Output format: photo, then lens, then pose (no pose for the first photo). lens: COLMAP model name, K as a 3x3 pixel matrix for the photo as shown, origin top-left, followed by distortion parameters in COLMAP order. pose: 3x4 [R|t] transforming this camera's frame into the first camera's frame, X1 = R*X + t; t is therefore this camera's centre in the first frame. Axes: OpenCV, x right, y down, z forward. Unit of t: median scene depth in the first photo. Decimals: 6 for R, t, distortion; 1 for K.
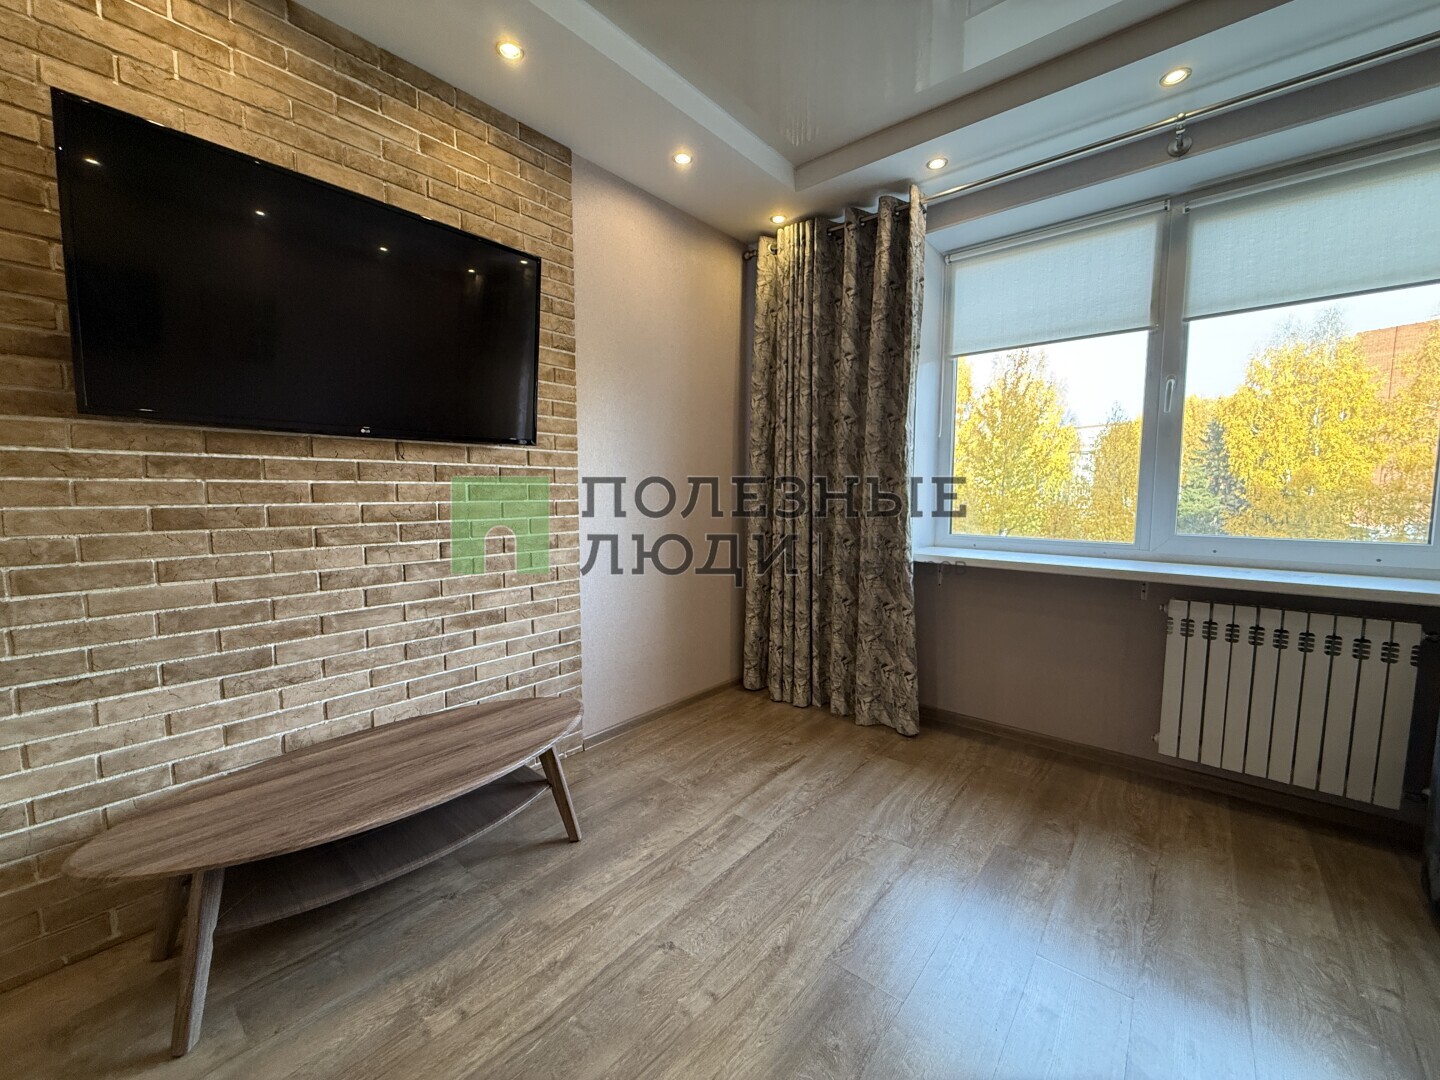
lens RADIAL K [[576.7, 0, 720.0], [0, 576.7, 540.0], [0, 0, 1]] dist [0.001227, -0.000655]
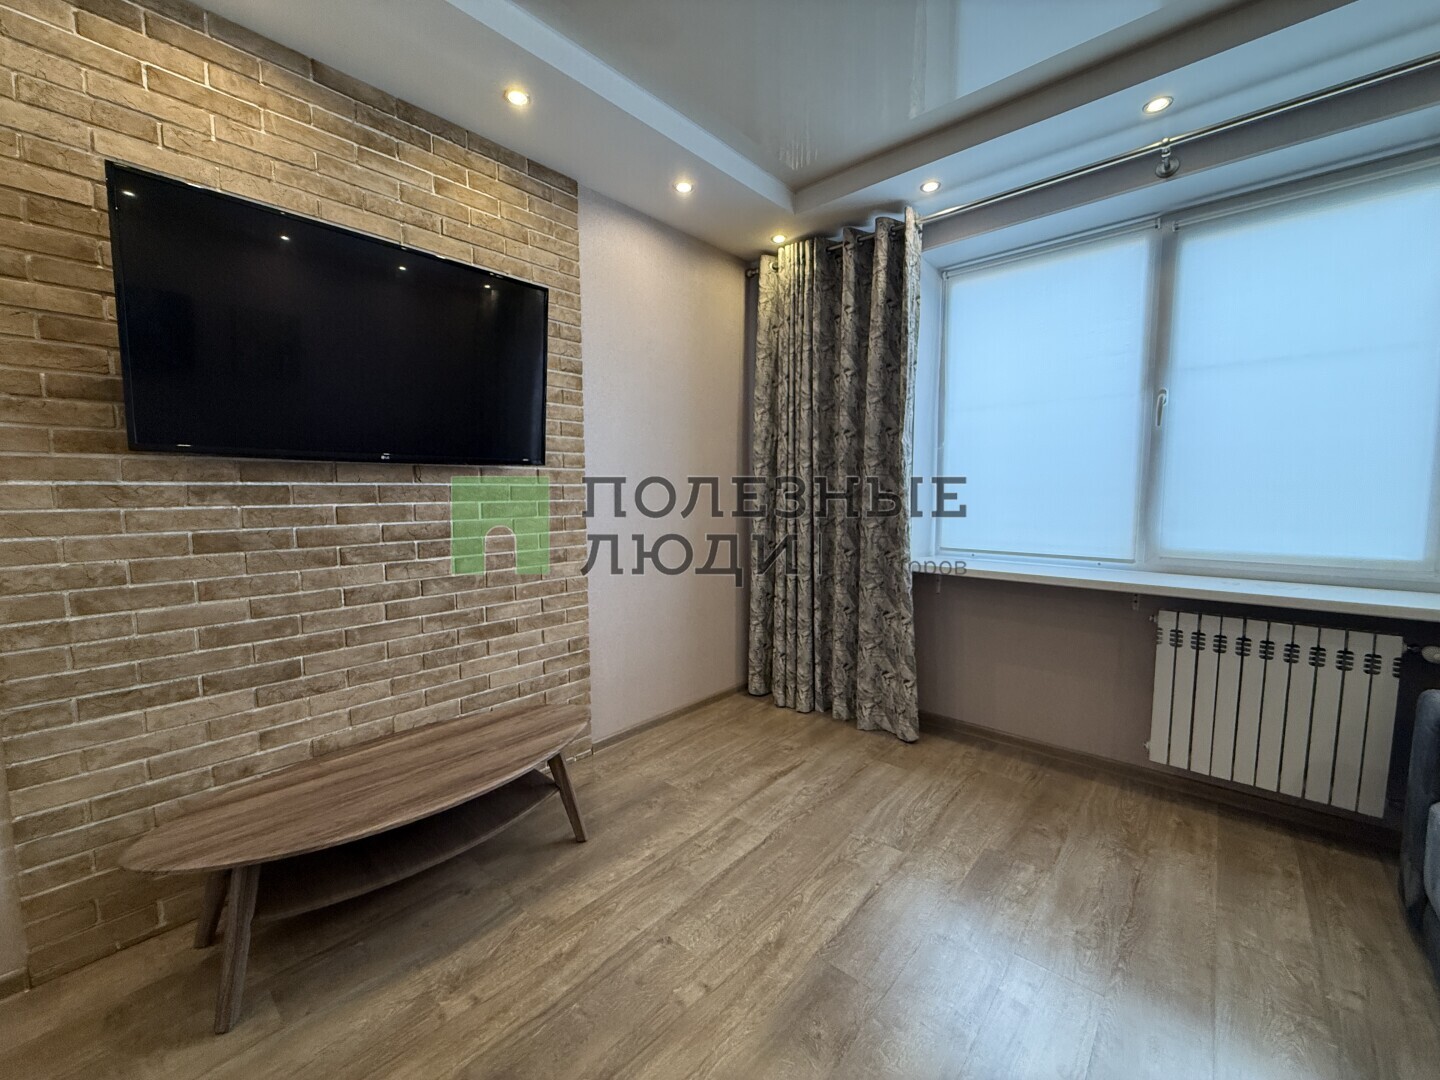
lens RADIAL K [[576.7, 0, 720.0], [0, 576.7, 540.0], [0, 0, 1]] dist [0.001227, -0.000655]
pose [[0.999637, -0.004593, -0.026564, 0.032259], [0.004586, 0.999989, -0.000331, -0.028986], [0.026566, 0.000209, 0.999647, -0.050507]]
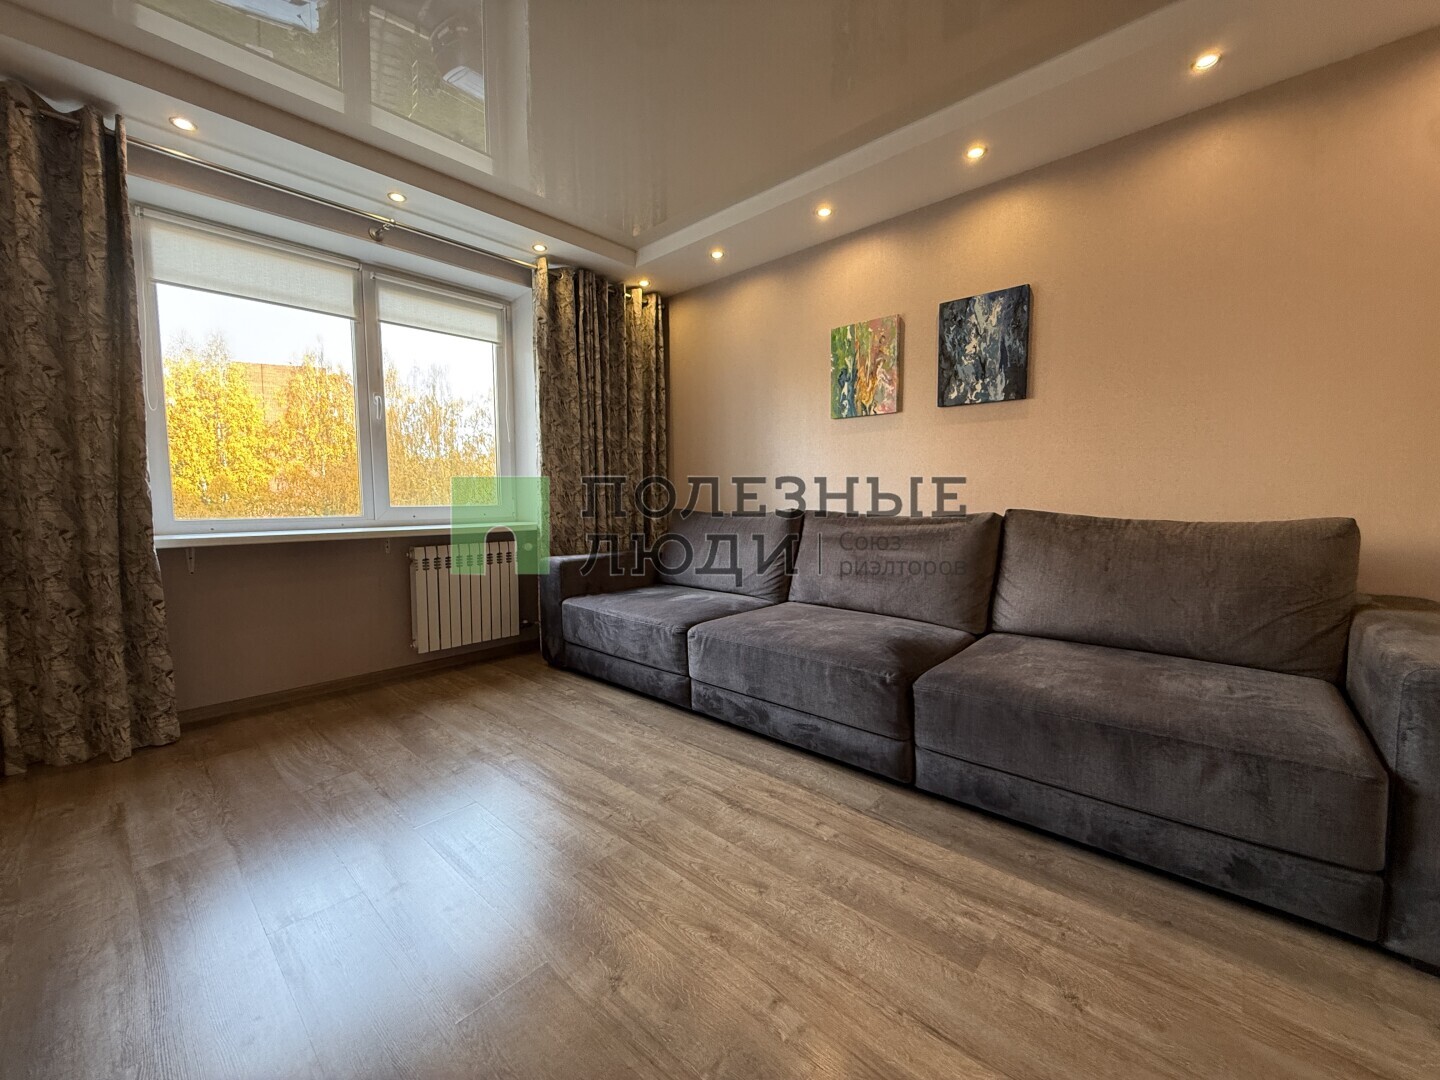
lens RADIAL K [[576.7, 0, 720.0], [0, 576.7, 540.0], [0, 0, 1]] dist [0.001227, -0.000655]
pose [[0.043453, -0.077498, 0.996045, -0.756860], [0.094031, 0.992878, 0.073149, 0.056844], [-0.994620, 0.090481, 0.050431, 0.168008]]
